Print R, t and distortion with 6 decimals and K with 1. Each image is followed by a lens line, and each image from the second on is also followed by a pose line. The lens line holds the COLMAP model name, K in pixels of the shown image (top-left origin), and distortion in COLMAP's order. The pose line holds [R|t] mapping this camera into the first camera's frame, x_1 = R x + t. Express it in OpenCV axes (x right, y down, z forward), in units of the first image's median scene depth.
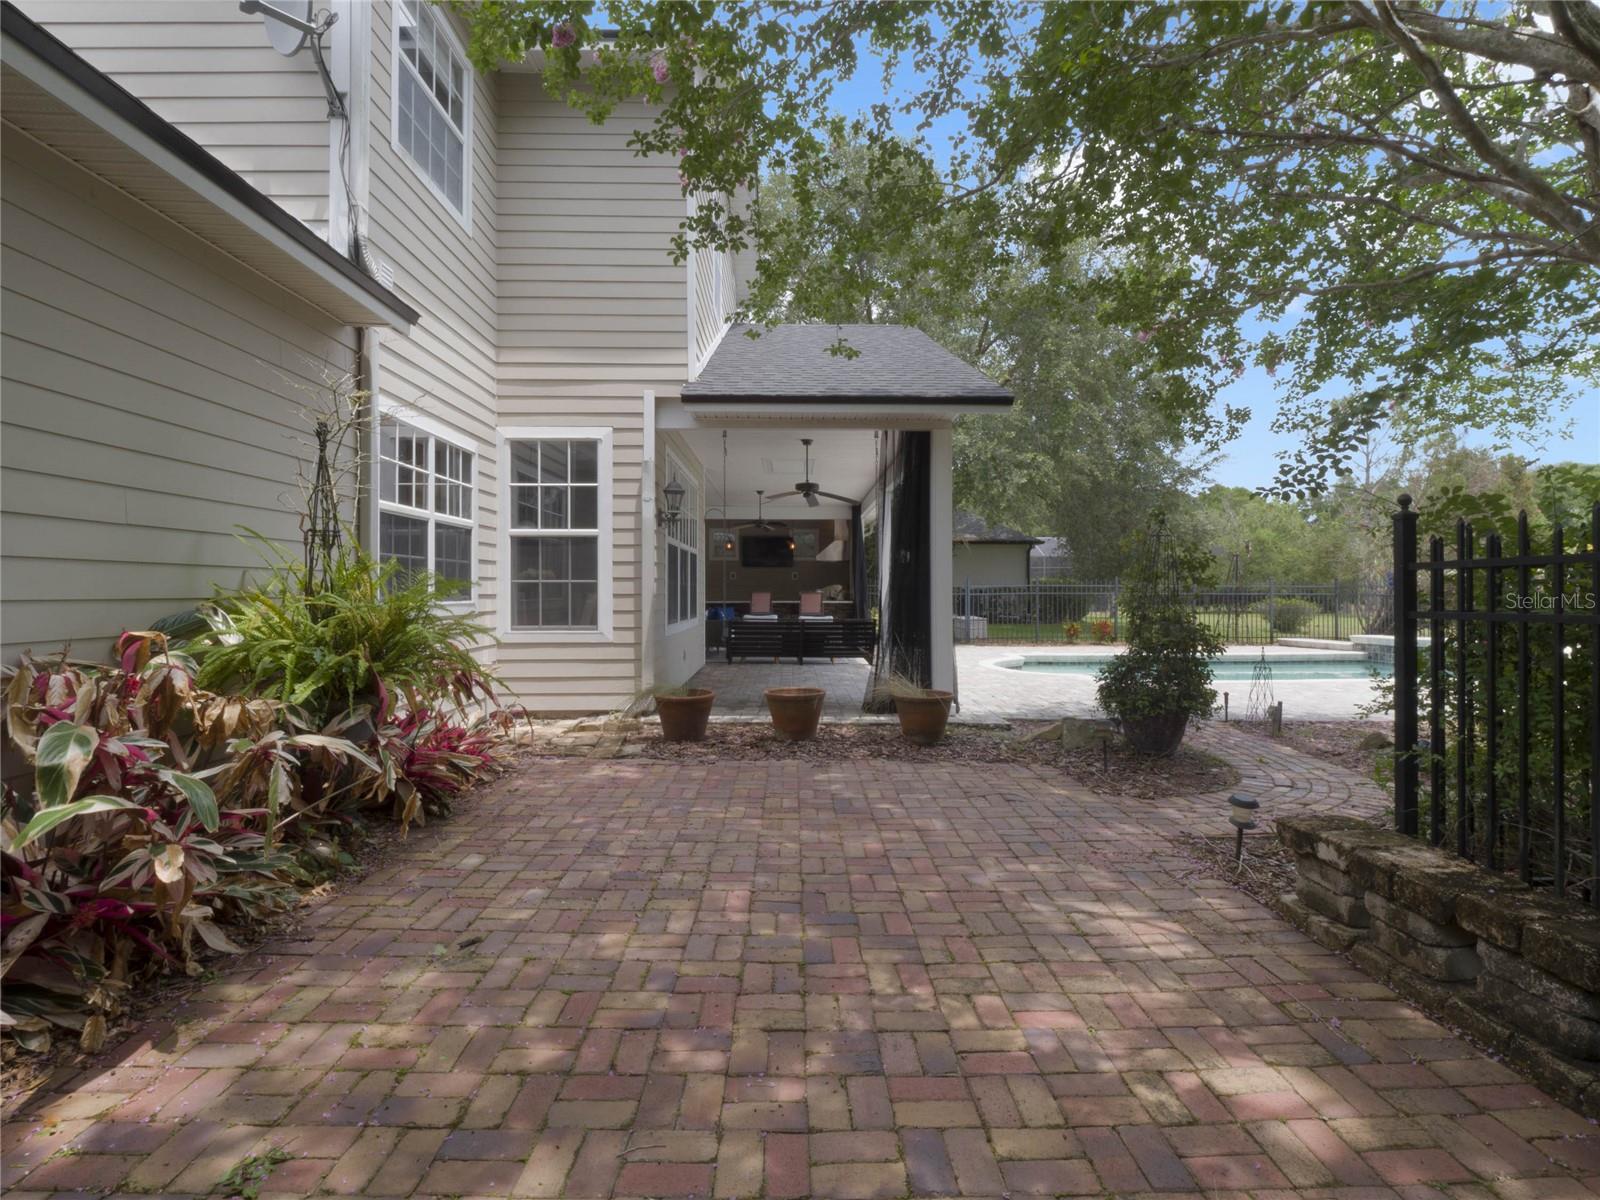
lens RADIAL K [[775.1, 0, 808.0], [0, 775.1, 591.5], [0, 0, 1]] dist [0.016790, -0.000106]
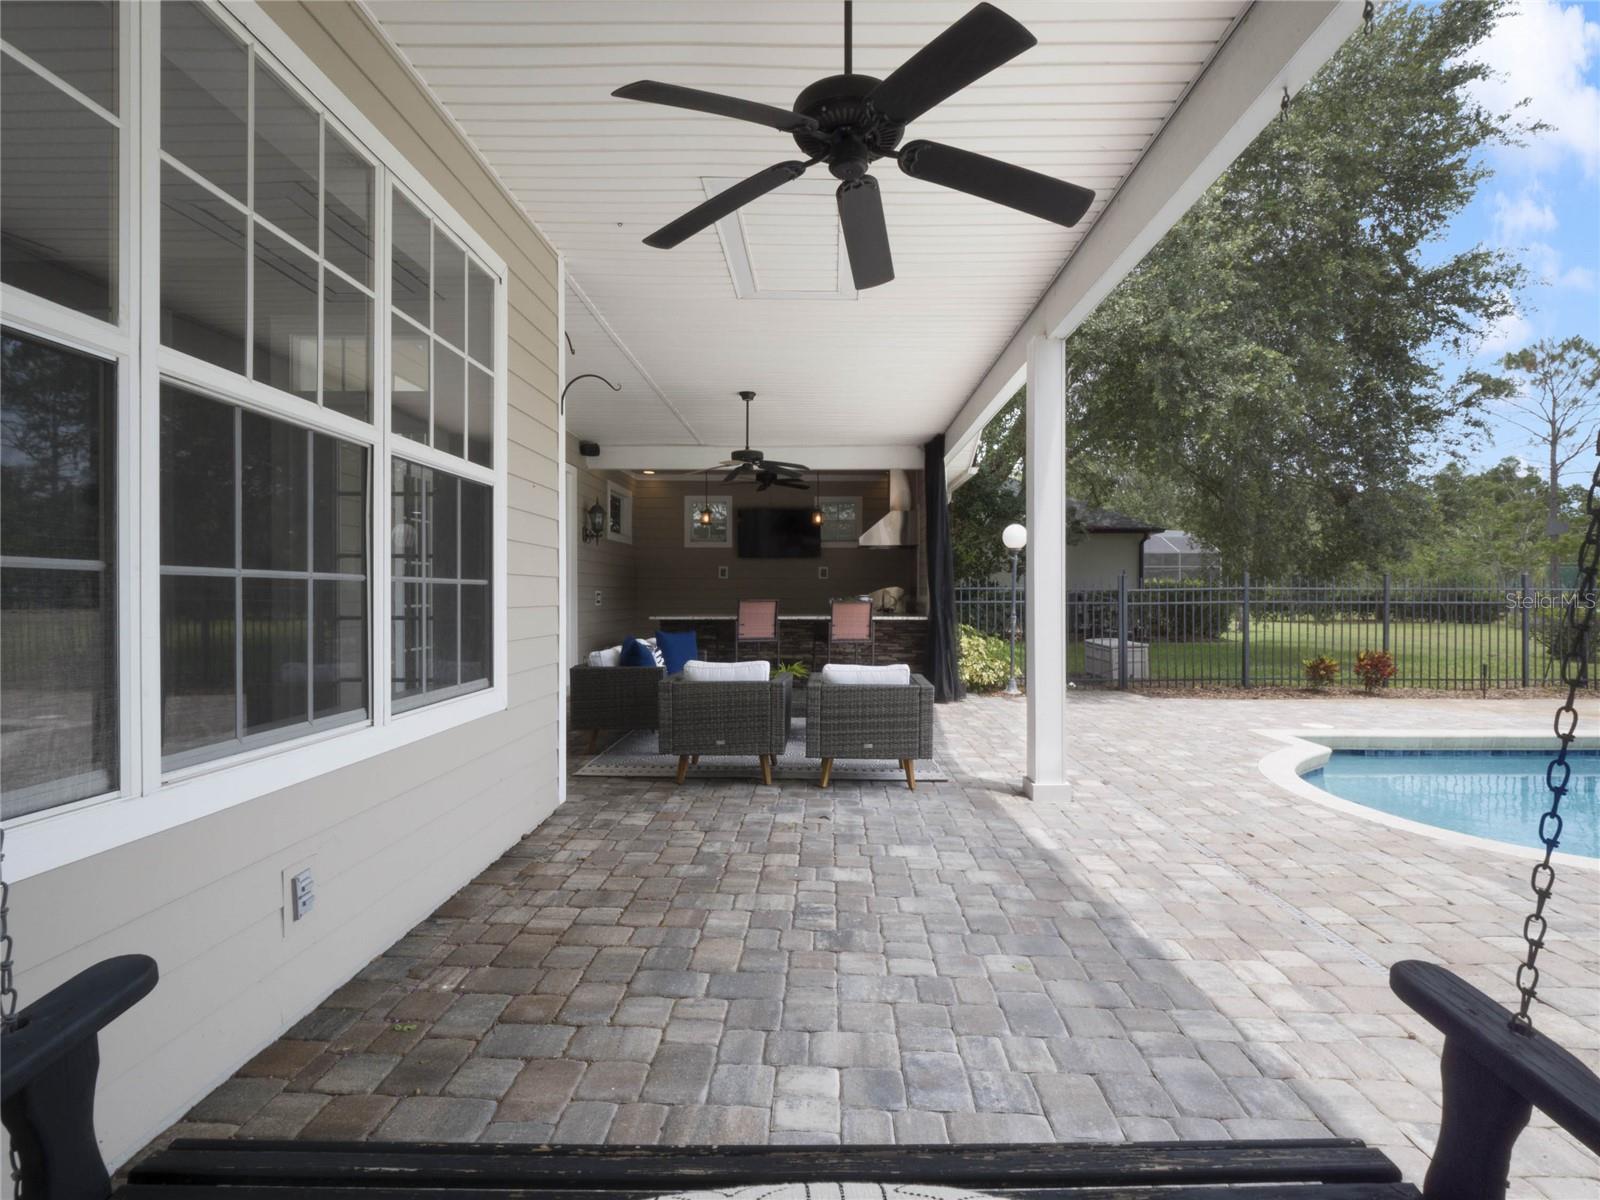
lens RADIAL K [[775.1, 0, 808.0], [0, 775.1, 591.5], [0, 0, 1]] dist [0.016790, -0.000106]
pose [[0.999369, 0.000365, -0.035512, -0.004966], [-0.000625, 0.999973, -0.007308, -0.001264], [0.035509, 0.007326, 0.999343, 0.399093]]
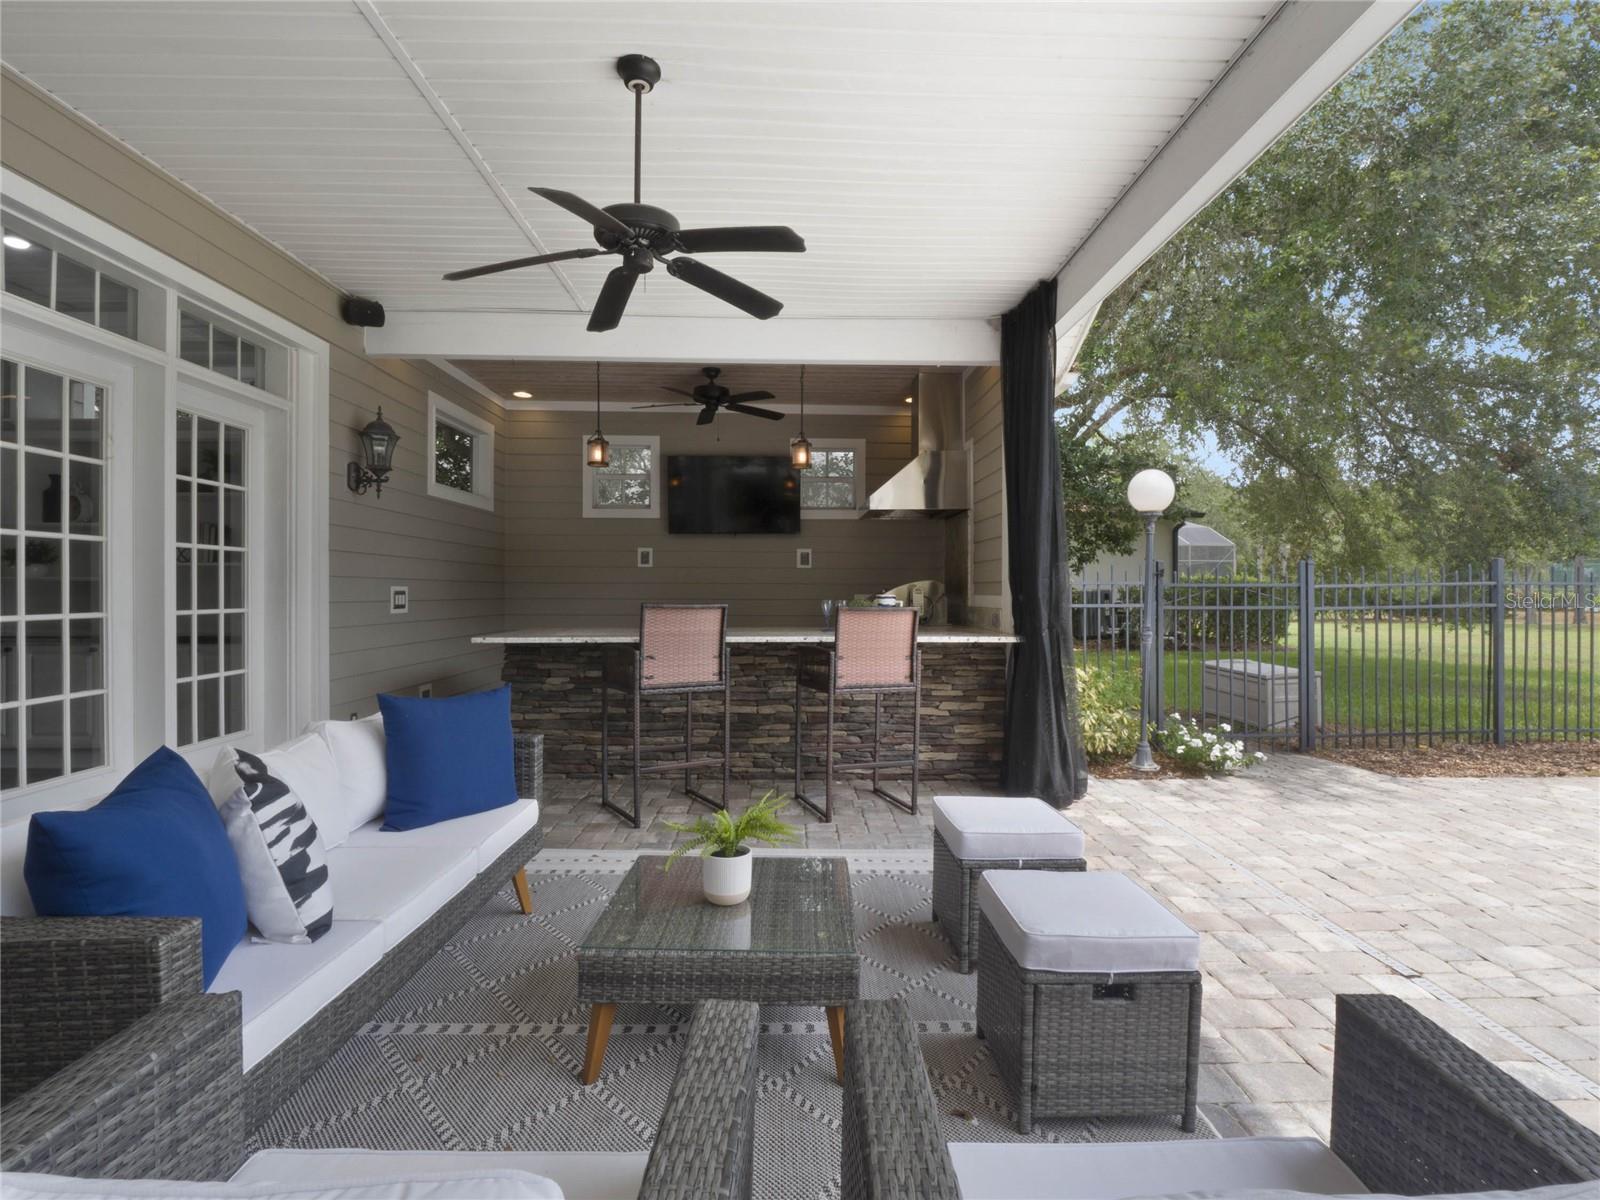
lens RADIAL K [[775.1, 0, 808.0], [0, 775.1, 591.5], [0, 0, 1]] dist [0.016790, -0.000106]
pose [[0.999919, 0.000778, 0.012669, -0.017884], [-0.000721, 0.999989, -0.004538, -0.002257], [-0.012672, 0.004528, 0.999909, 0.628224]]
